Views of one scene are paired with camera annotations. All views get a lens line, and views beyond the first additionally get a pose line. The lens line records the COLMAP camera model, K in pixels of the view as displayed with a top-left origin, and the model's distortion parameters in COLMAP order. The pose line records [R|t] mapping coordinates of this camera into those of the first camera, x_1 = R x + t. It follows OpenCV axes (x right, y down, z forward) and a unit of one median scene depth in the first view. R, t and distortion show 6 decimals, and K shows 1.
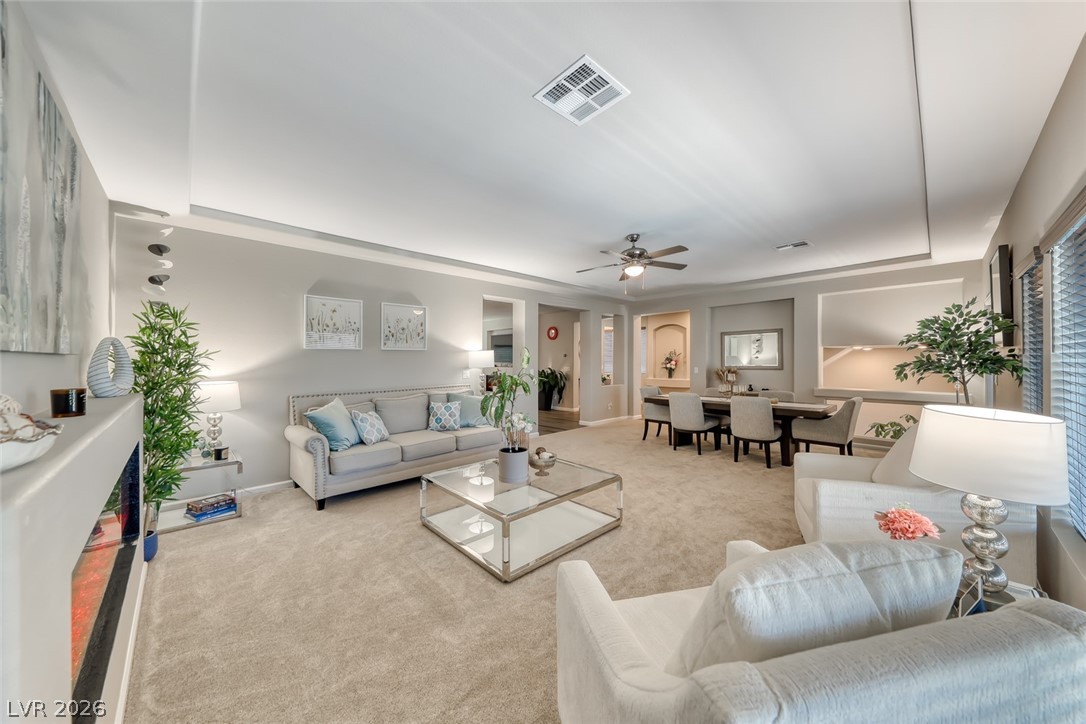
lens RADIAL K [[373.2, 0, 539.8], [0, 373.2, 359.8], [0, 0, 1]] dist [0.002173, -0.001292]
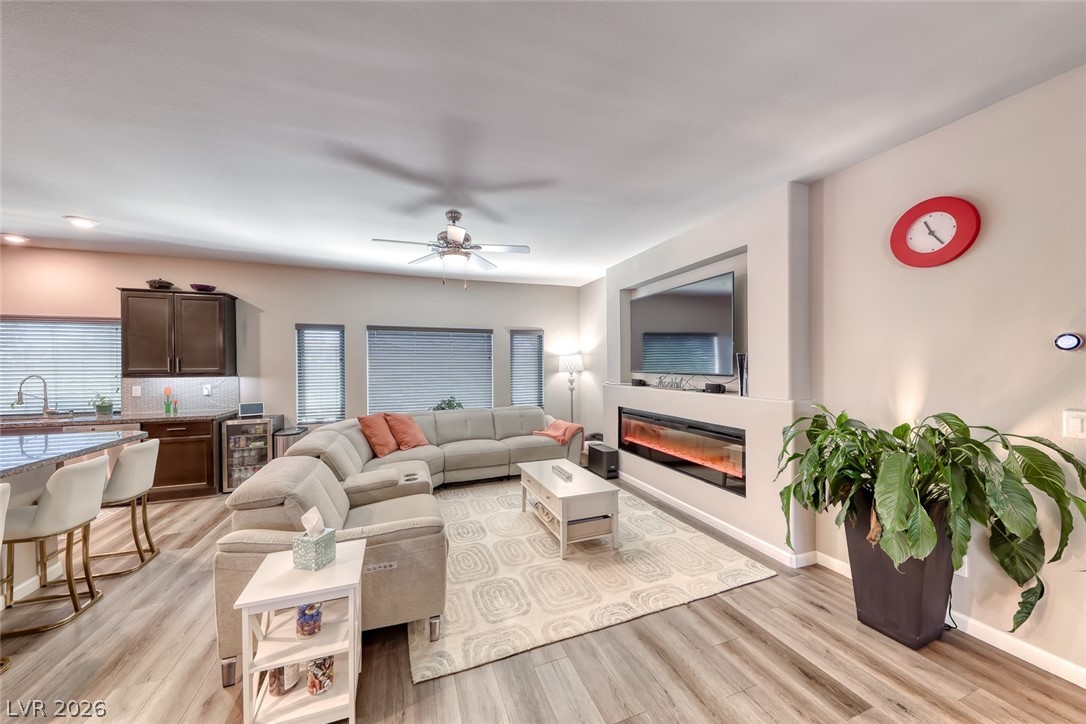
lens RADIAL K [[373.2, 0, 544.9], [0, 373.2, 371.4], [0, 0, 1]] dist [0.002173, -0.001292]
pose [[0.924134, 0.003548, -0.382052, -0.150787], [0.004693, 0.999776, 0.020636, -0.005689], [0.382040, -0.020864, 0.923910, 1.393774]]
